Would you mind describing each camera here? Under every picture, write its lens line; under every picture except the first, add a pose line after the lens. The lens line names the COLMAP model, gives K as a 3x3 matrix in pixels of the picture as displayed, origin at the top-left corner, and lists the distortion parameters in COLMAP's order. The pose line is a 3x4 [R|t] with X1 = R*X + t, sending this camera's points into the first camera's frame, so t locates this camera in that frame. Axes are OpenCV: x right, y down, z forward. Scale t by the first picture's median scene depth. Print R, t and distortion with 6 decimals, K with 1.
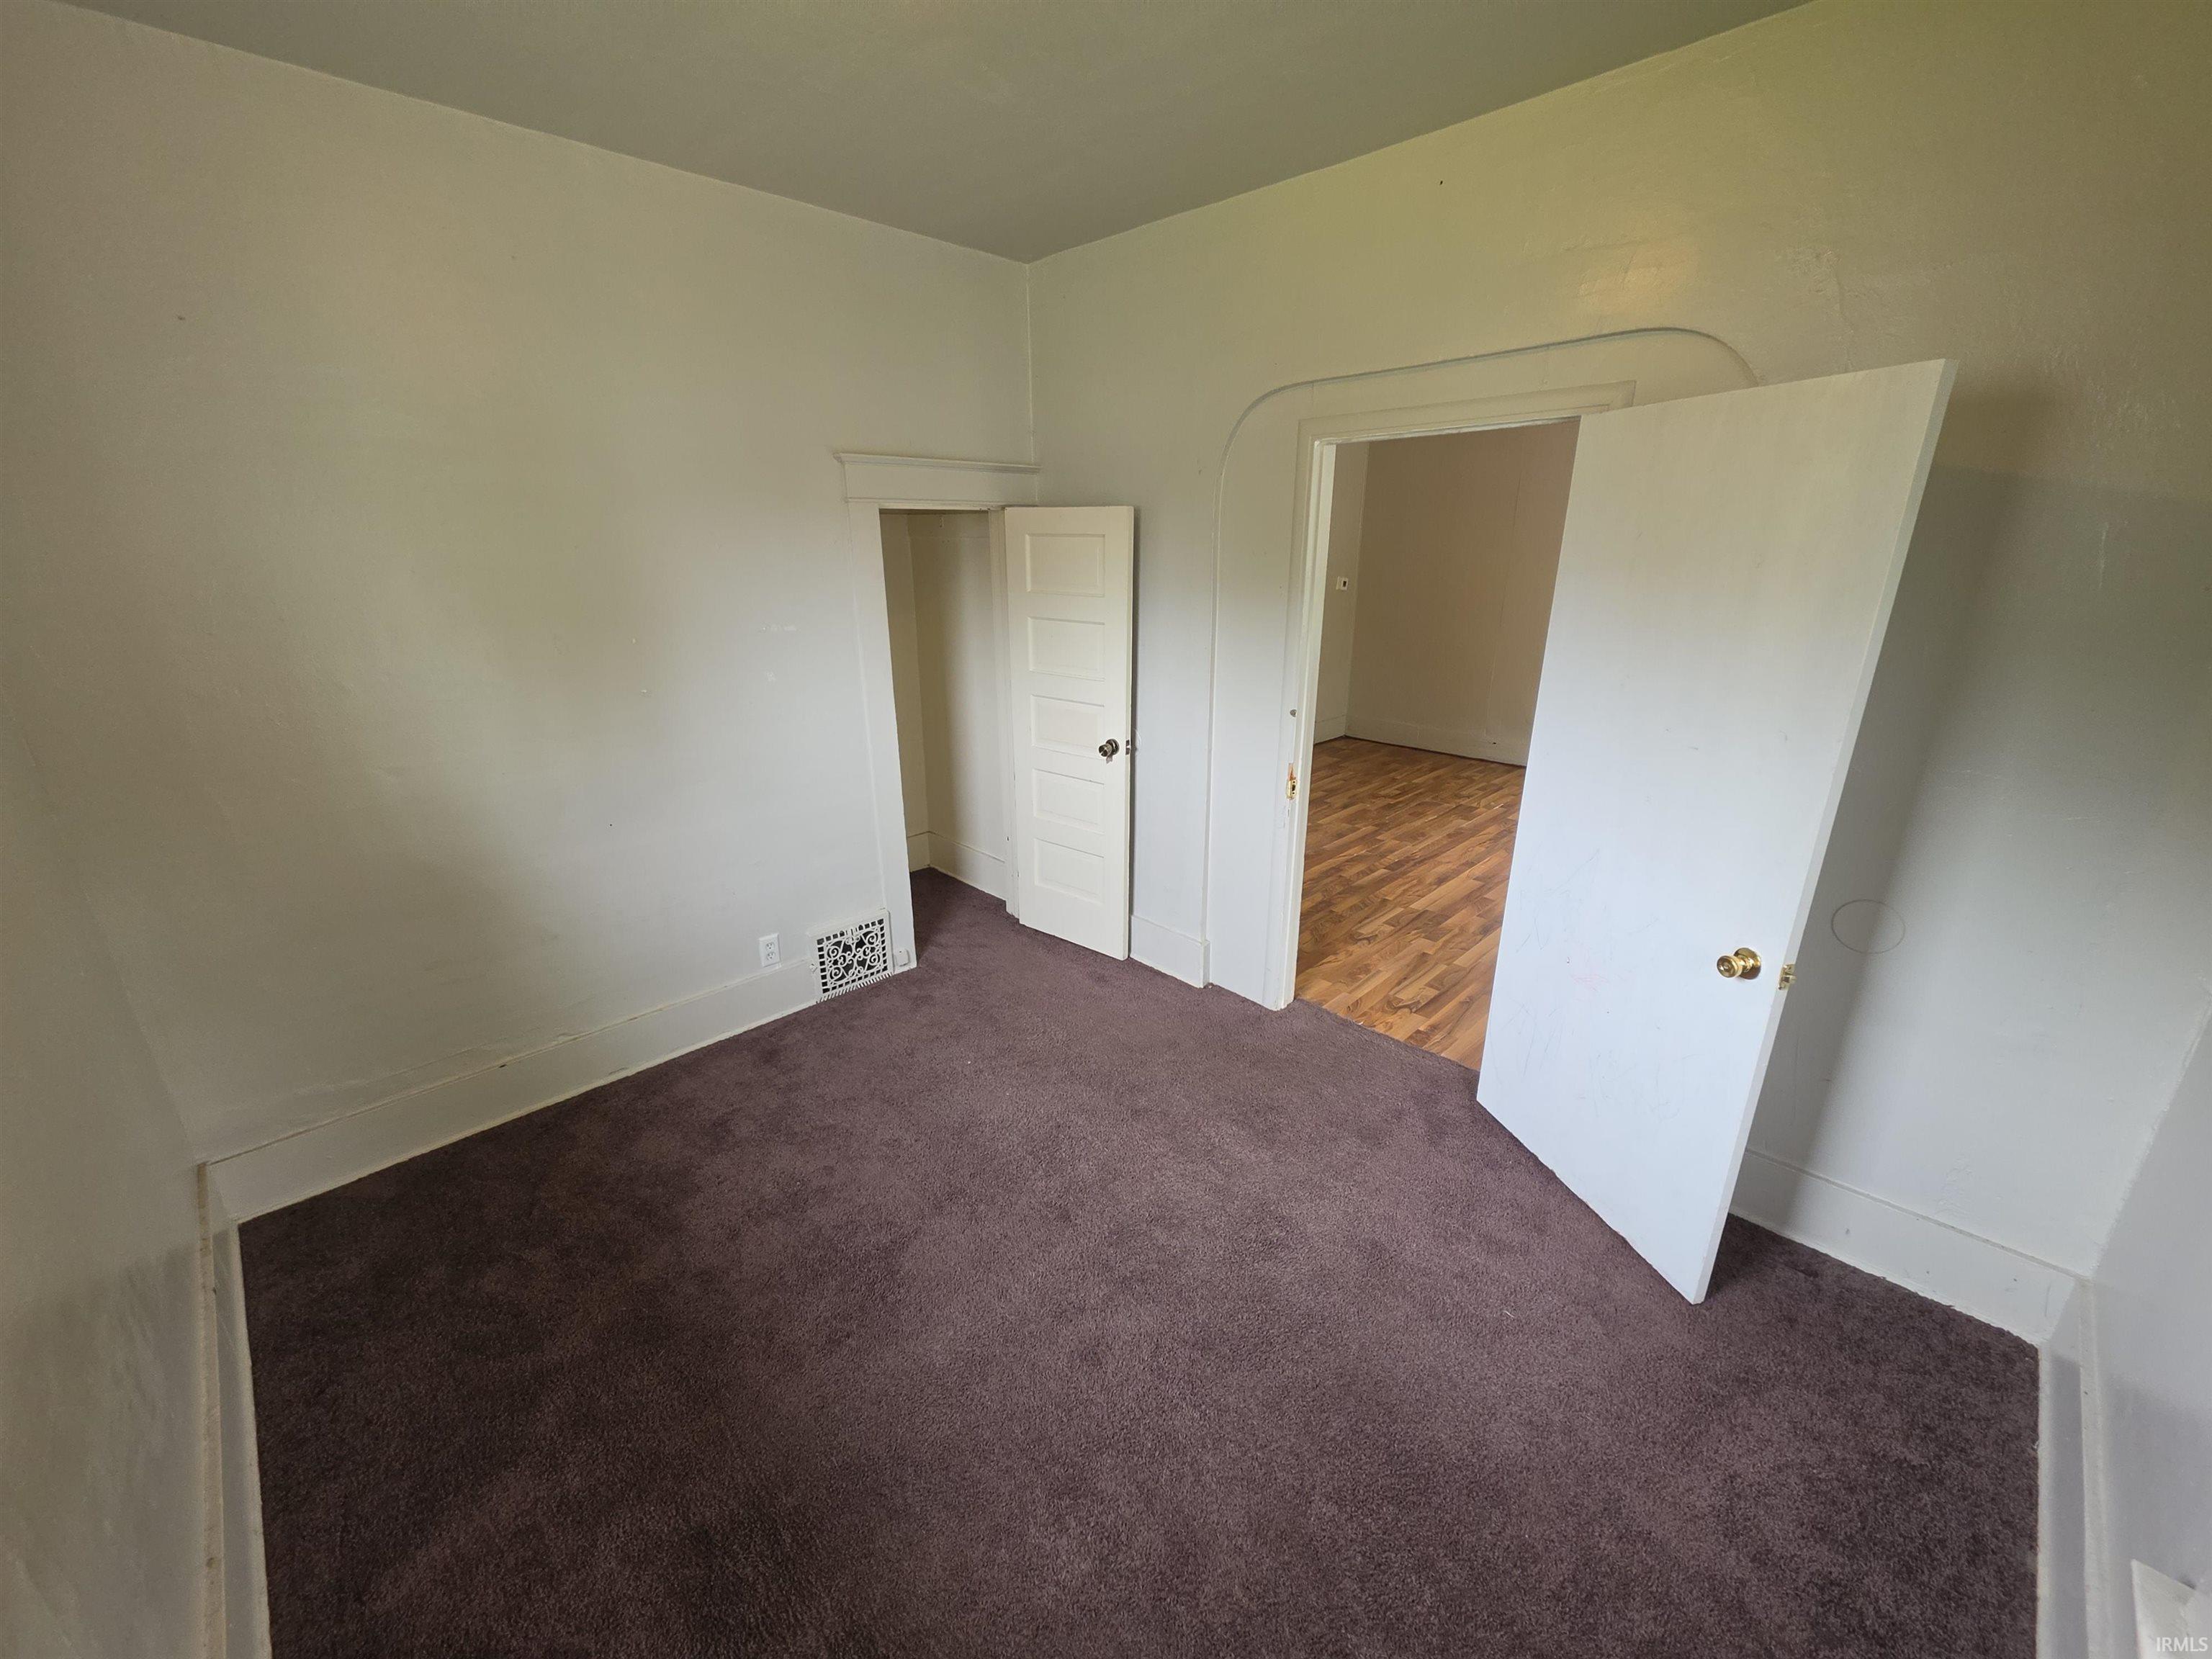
lens RADIAL K [[894.9, 0, 1099.4], [0, 894.9, 844.1], [0, 0, 1]] dist [-0.002535, 0.000651]
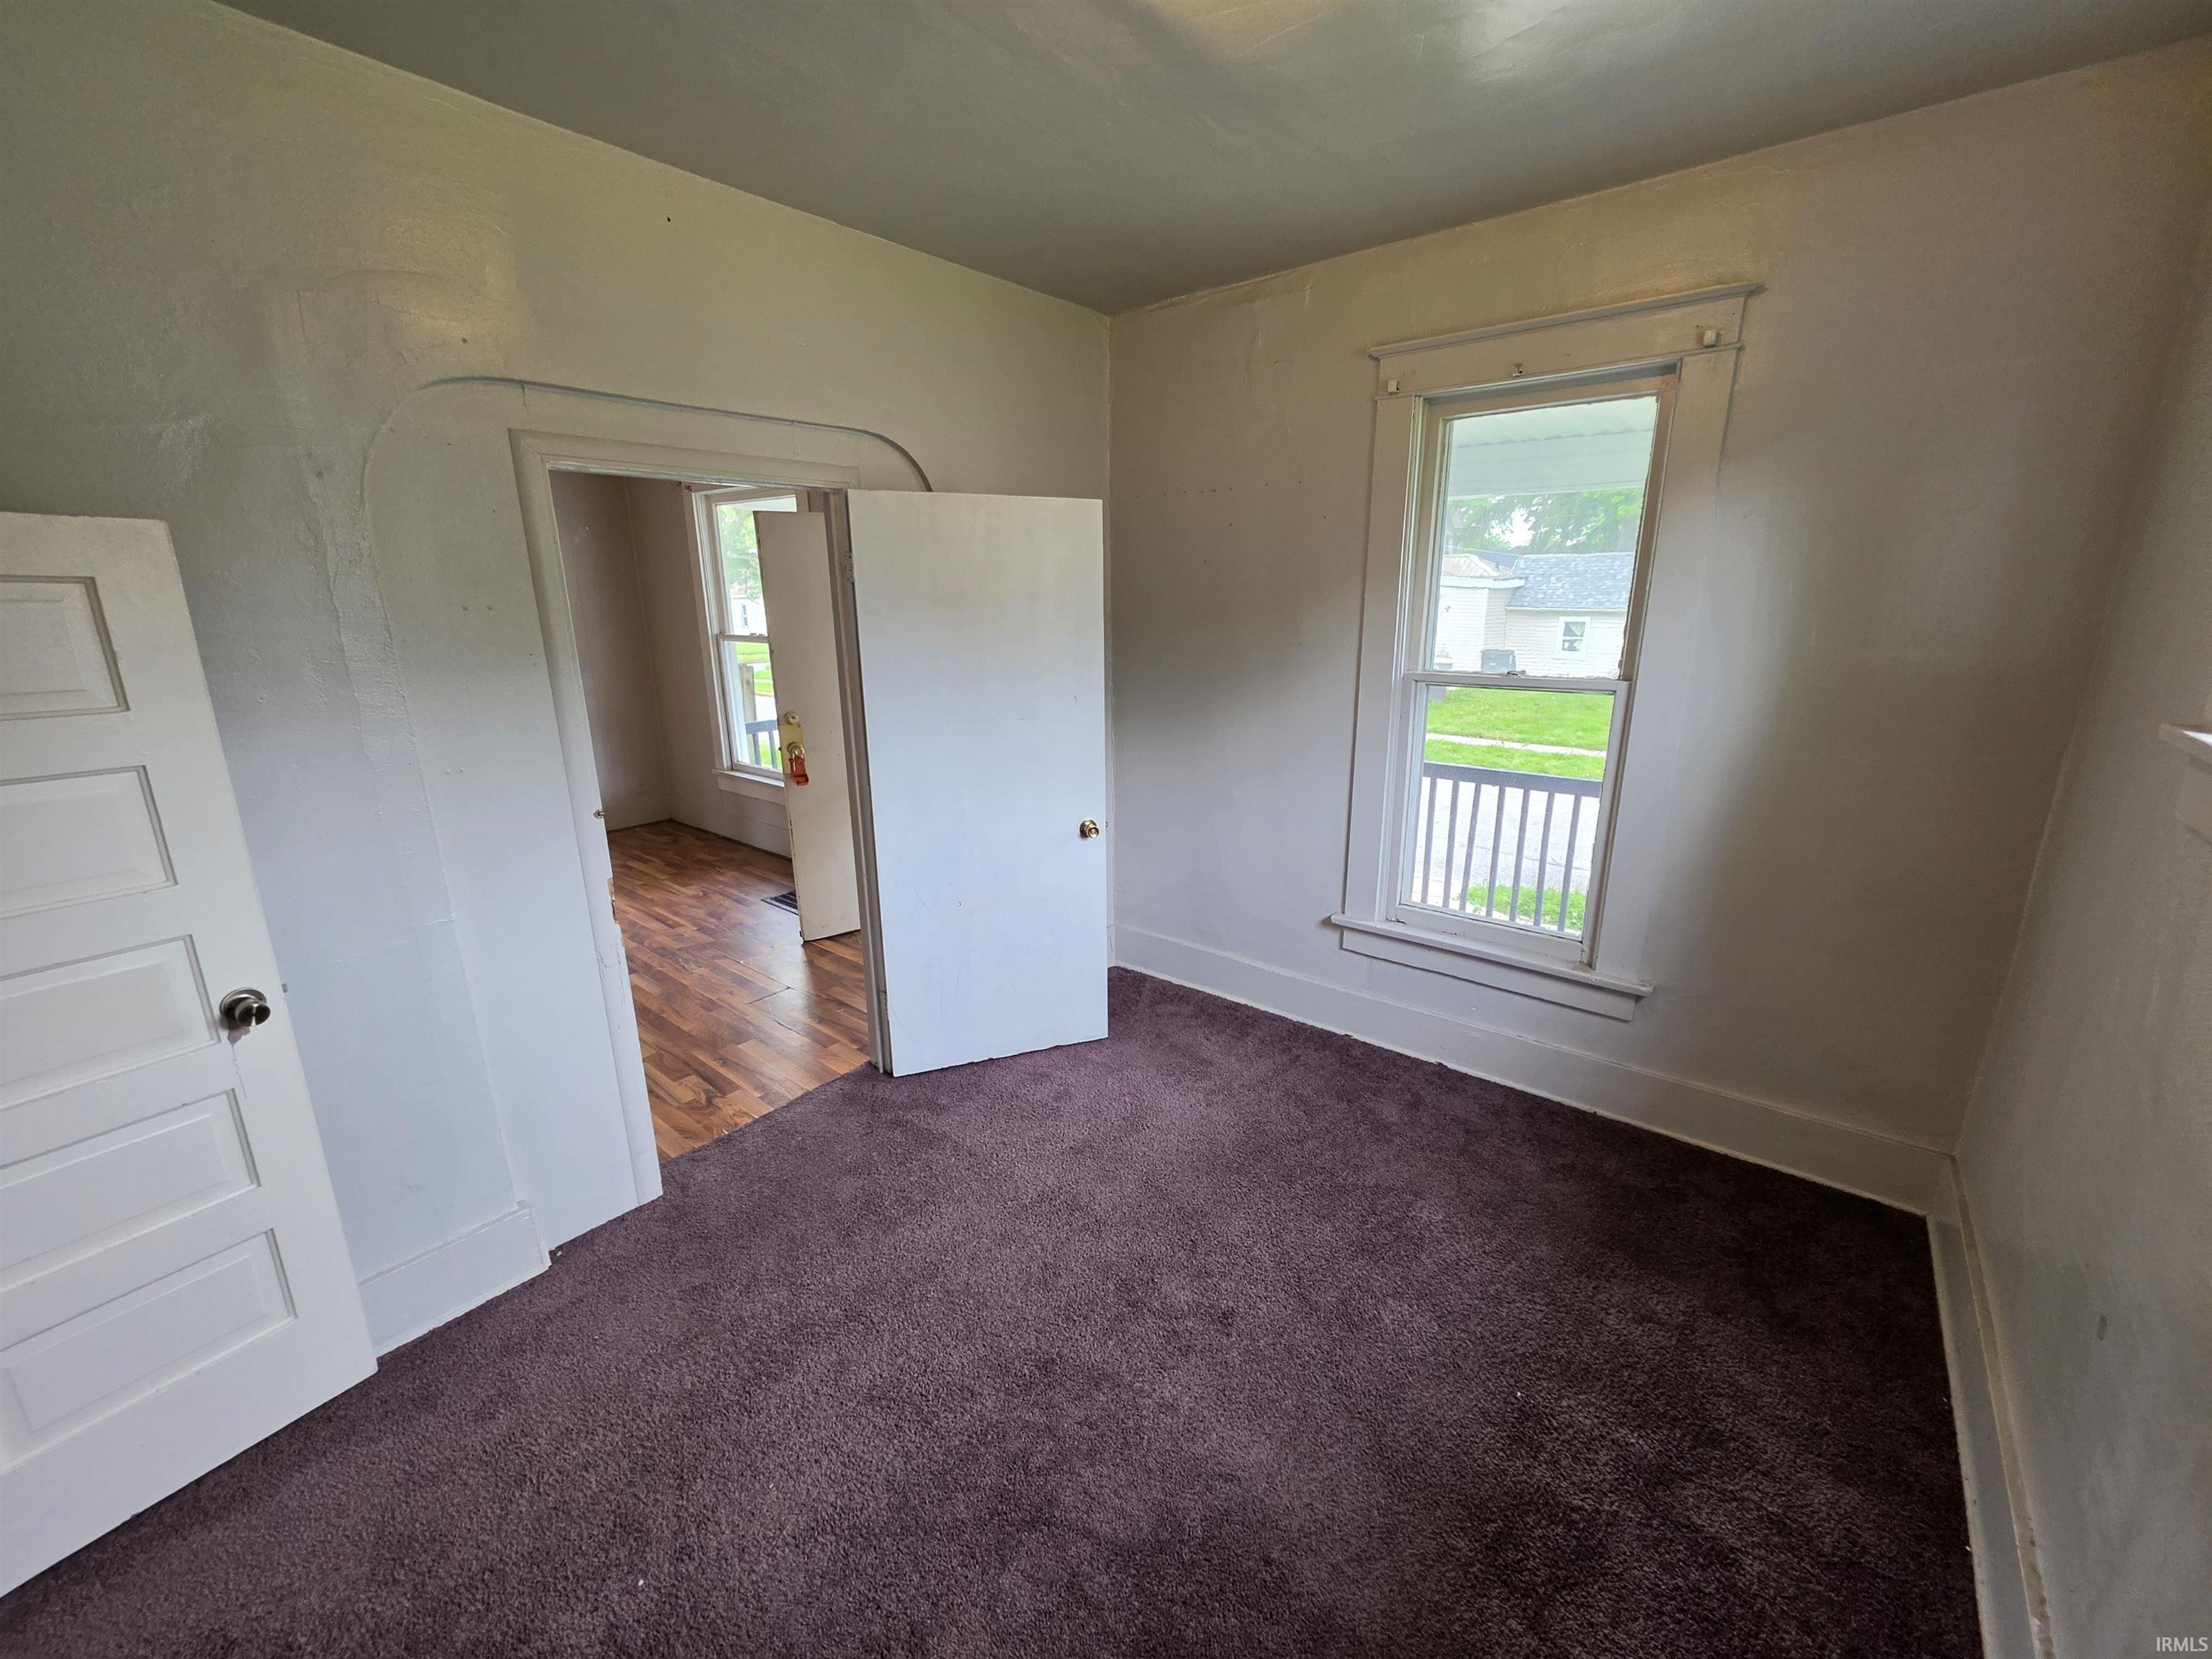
lens RADIAL K [[894.9, 0, 1116.1], [0, 894.9, 819.5], [0, 0, 1]] dist [-0.002535, 0.000651]
pose [[-0.116255, -0.243268, 0.962967, -0.370693], [0.341942, 0.900469, 0.268761, -0.128186], [-0.932502, 0.360523, -0.021500, 0.387134]]
